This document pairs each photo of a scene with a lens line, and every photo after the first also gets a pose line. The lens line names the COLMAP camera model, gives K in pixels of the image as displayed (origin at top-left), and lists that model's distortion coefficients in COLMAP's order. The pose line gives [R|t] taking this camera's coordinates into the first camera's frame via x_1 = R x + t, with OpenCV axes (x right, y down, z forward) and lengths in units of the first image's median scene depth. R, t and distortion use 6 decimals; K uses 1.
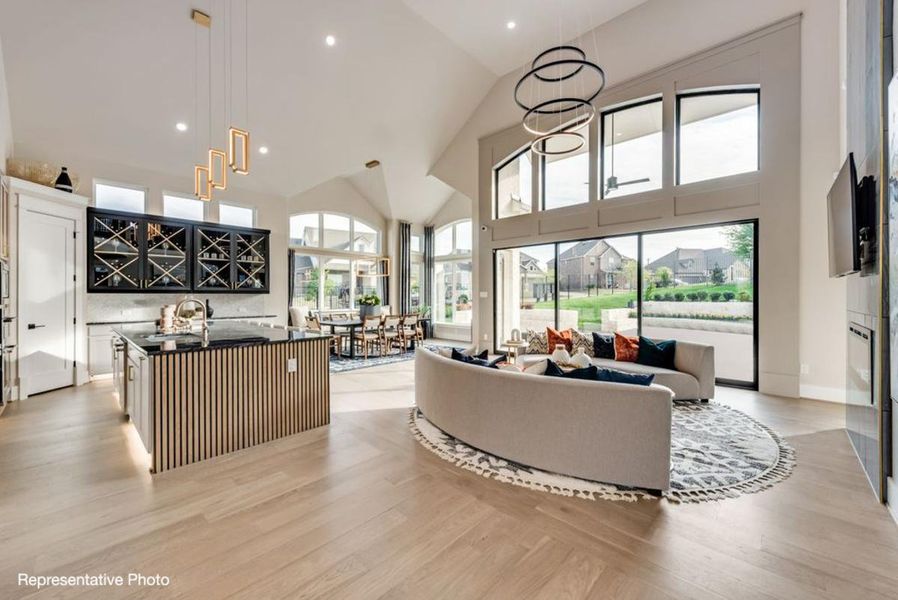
lens RADIAL K [[350.7, 0, 449.0], [0, 350.7, 300.0], [0, 0, 1]] dist [0.004008, 0.000274]
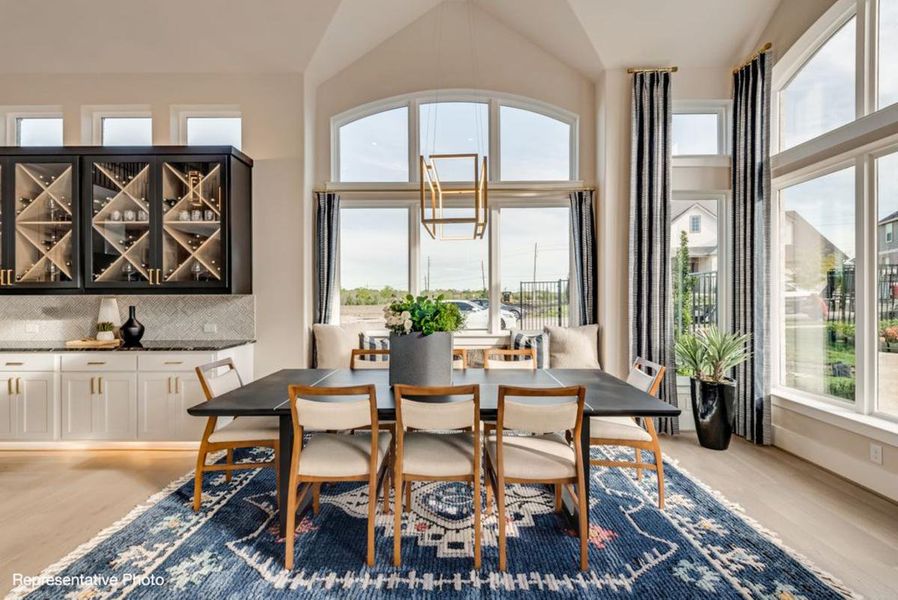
lens RADIAL K [[350.7, 0, 449.0], [0, 350.7, 300.0], [0, 0, 1]] dist [0.004008, 0.000274]
pose [[0.680680, 0.008757, -0.732529, -0.013219], [-0.005009, 0.999961, 0.007300, -0.011630], [0.732564, -0.001300, 0.680697, 0.683038]]
